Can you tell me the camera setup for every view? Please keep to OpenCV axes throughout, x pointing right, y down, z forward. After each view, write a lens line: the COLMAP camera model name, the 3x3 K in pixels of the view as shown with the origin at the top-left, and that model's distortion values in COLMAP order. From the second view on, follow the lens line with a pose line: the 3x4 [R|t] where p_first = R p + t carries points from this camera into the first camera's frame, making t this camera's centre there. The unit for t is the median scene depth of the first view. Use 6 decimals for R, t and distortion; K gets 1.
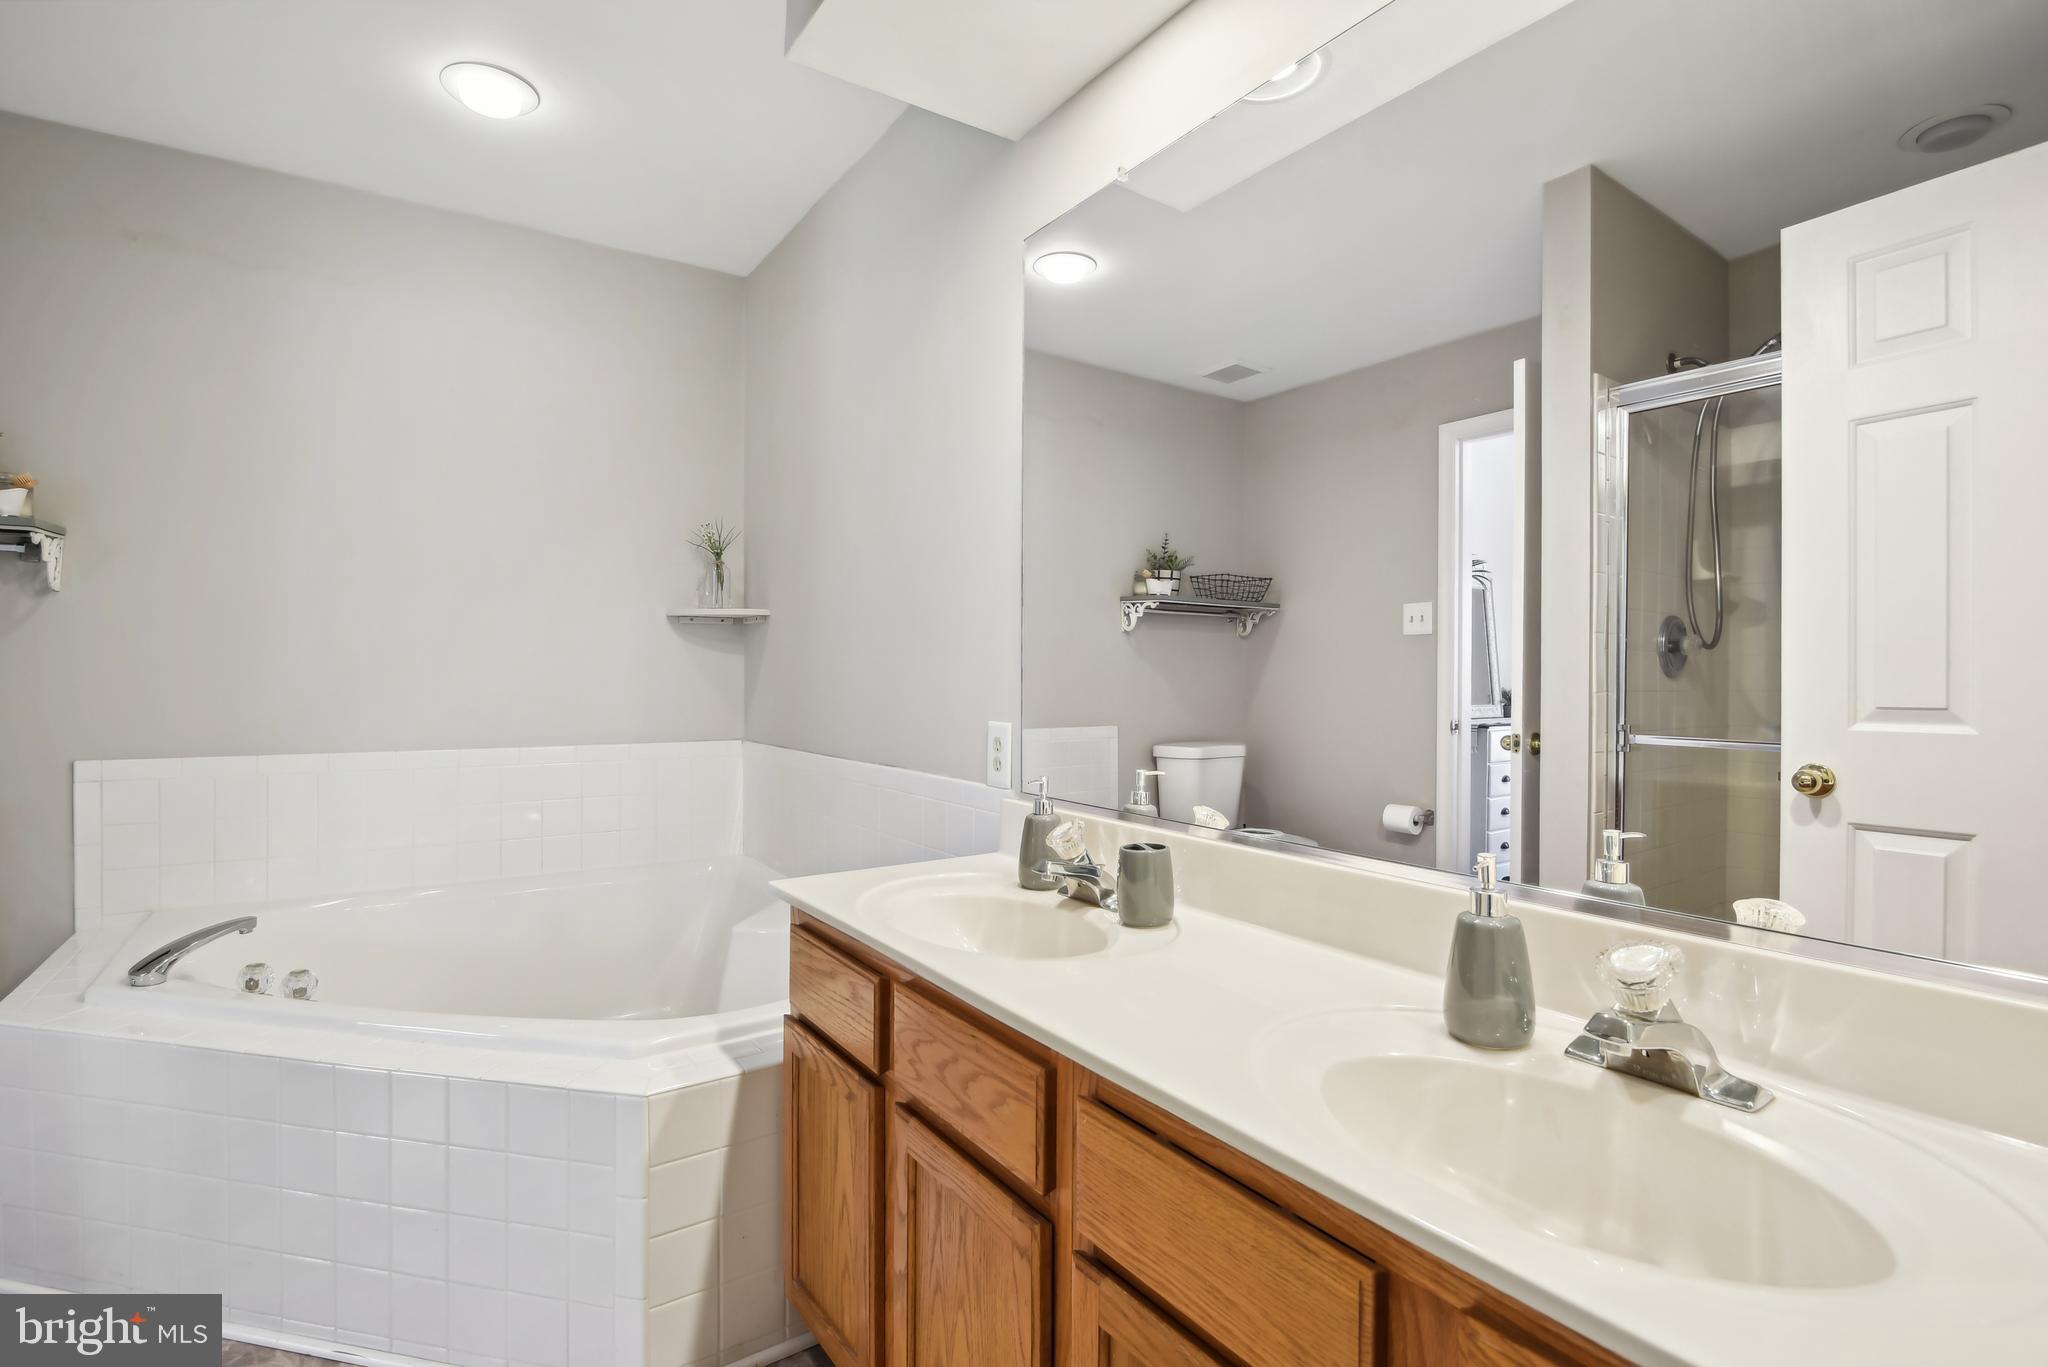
lens RADIAL K [[906.0, 0, 942.0], [0, 906.0, 680.4], [0, 0, 1]] dist [-0.000968, -0.000045]
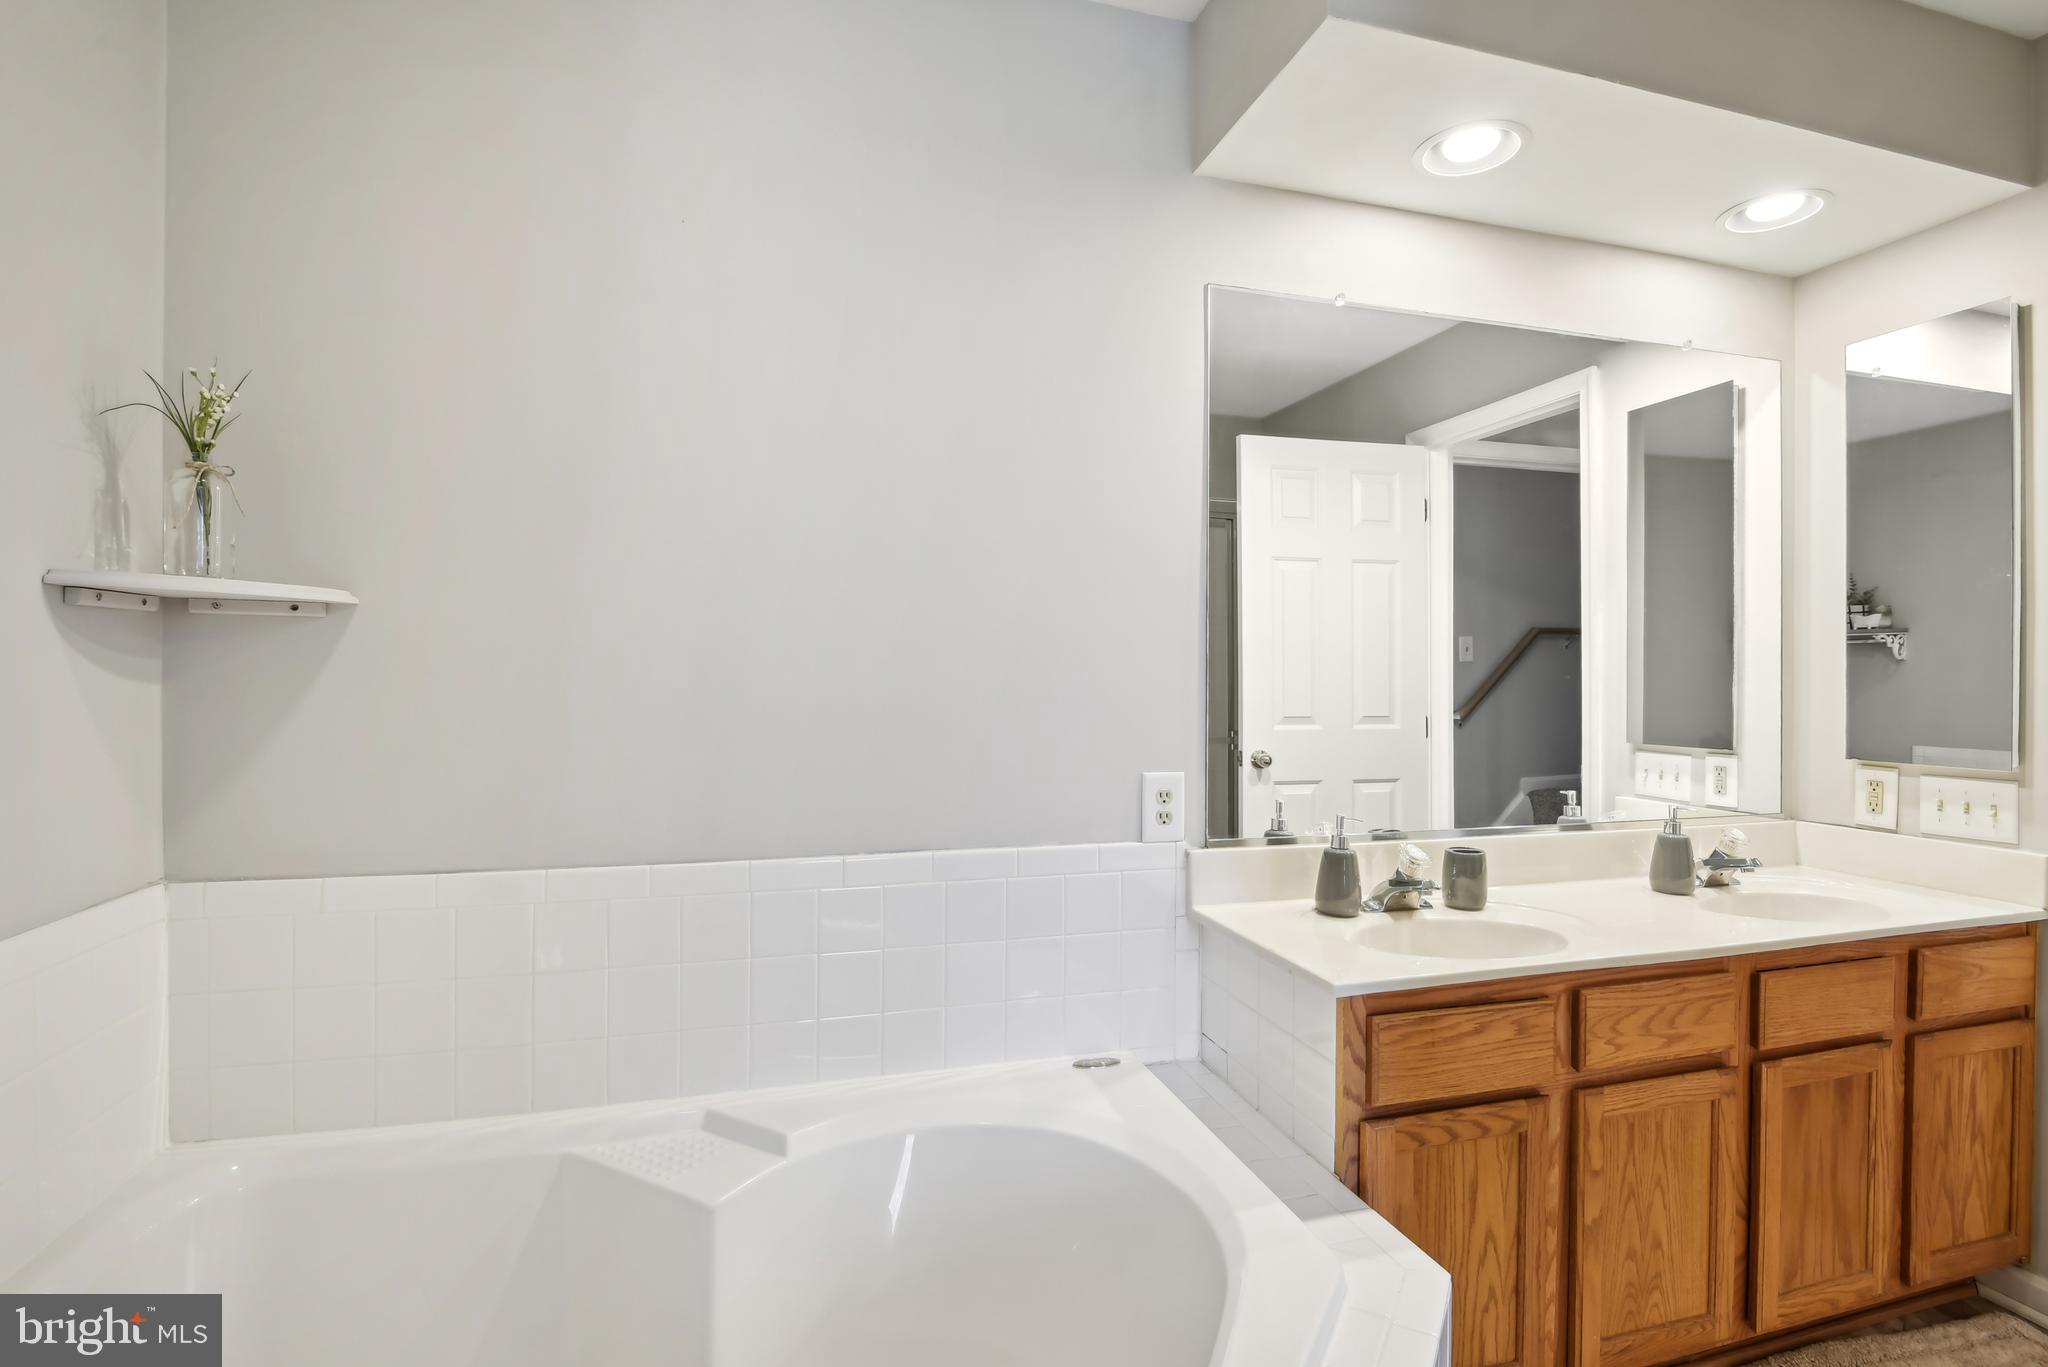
lens RADIAL K [[982.3, 0, 1064.4], [0, 982.3, 675.0], [0, 0, 1]] dist [-0.001226, -0.000067]
pose [[0.274934, -0.003120, 0.961458, -1.019558], [0.000624, 0.999995, 0.003066, -0.062954], [-0.961463, -0.000243, 0.274934, 0.883891]]
